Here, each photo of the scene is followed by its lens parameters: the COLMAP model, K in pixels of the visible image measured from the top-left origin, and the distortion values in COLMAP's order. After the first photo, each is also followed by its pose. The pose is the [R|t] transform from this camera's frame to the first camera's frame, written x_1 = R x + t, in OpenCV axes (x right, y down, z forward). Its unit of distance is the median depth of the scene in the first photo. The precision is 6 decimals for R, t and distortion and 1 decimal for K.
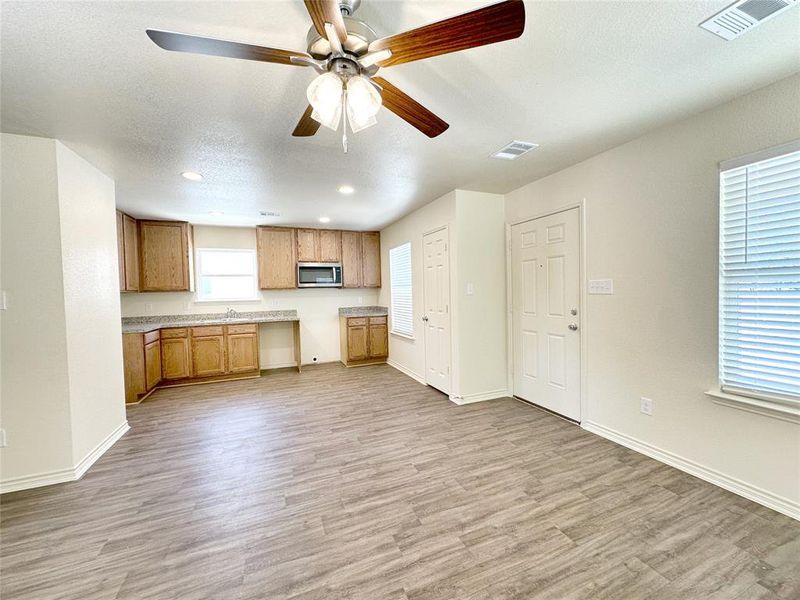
lens RADIAL K [[322.2, 0, 398.8], [0, 322.2, 300.6], [0, 0, 1]] dist [-0.000967, 0.000082]
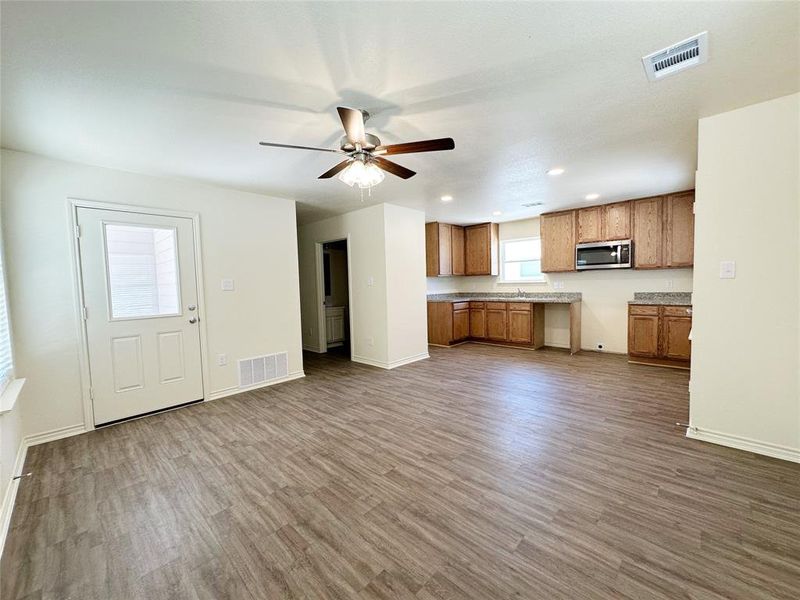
lens RADIAL K [[322.2, 0, 398.8], [0, 322.2, 300.6], [0, 0, 1]] dist [-0.000967, 0.000082]
pose [[0.401576, 0.064316, -0.913565, 0.412013], [-0.009725, 0.997774, 0.065969, -0.007200], [0.915774, -0.017607, 0.401307, 0.115669]]
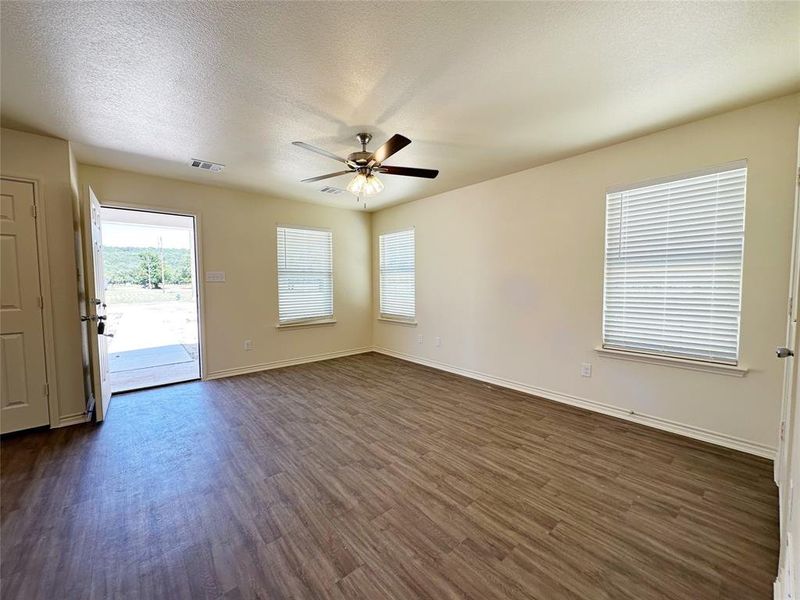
lens RADIAL K [[322.2, 0, 398.8], [0, 322.2, 300.6], [0, 0, 1]] dist [-0.000967, 0.000082]
pose [[-0.308778, -0.031222, 0.950621, -0.592042], [0.041361, 0.998075, 0.046215, 0.018669], [-0.950234, 0.053589, -0.306893, 0.379510]]
